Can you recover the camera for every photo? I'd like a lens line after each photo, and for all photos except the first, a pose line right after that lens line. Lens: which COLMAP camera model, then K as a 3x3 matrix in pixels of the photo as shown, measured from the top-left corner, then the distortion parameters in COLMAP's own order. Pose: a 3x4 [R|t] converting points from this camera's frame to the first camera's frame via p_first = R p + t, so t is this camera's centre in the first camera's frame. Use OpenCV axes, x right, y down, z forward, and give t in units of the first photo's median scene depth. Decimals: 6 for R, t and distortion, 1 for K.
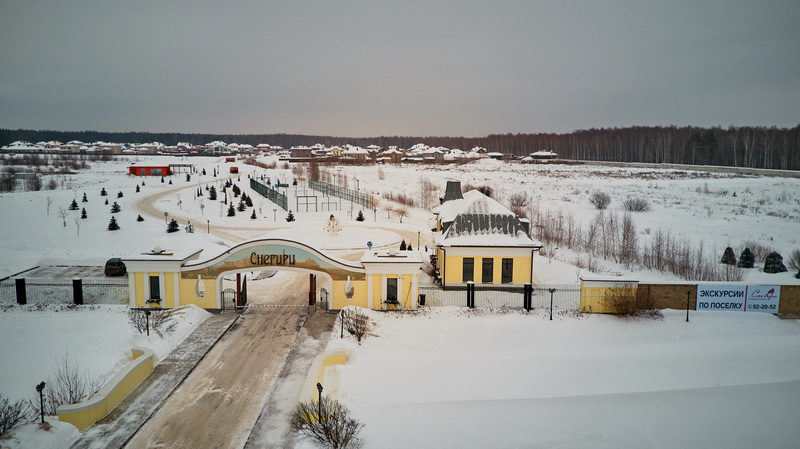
lens RADIAL K [[588.7, 0, 404.2], [0, 588.7, 219.6], [0, 0, 1]] dist [0.035211, -0.035673]
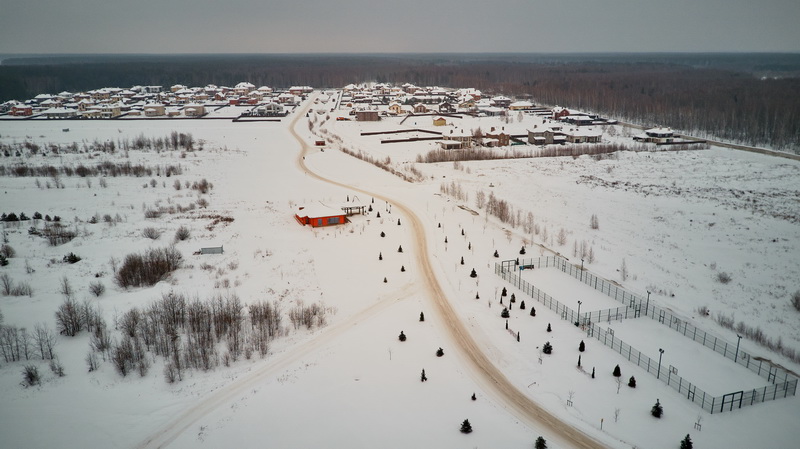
lens RADIAL K [[588.7, 0, 398.4], [0, 588.7, 225.1], [0, 0, 1]] dist [0.035211, -0.035673]
pose [[0.999594, -0.012859, 0.025428, -0.920996], [0.008498, 0.986304, 0.164716, -0.576055], [-0.027198, -0.164433, 0.986013, 0.390191]]
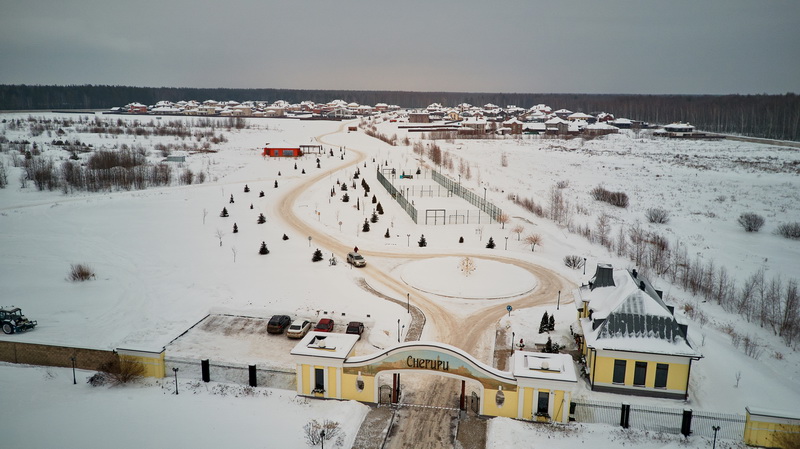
lens RADIAL K [[588.7, 0, 410.7], [0, 588.7, 229.3], [0, 0, 1]] dist [0.035211, -0.035673]
pose [[0.983932, 0.045241, -0.172716, -0.047670], [-0.027877, 0.994428, 0.101666, -0.156825], [0.176353, -0.095218, 0.979711, -0.001631]]
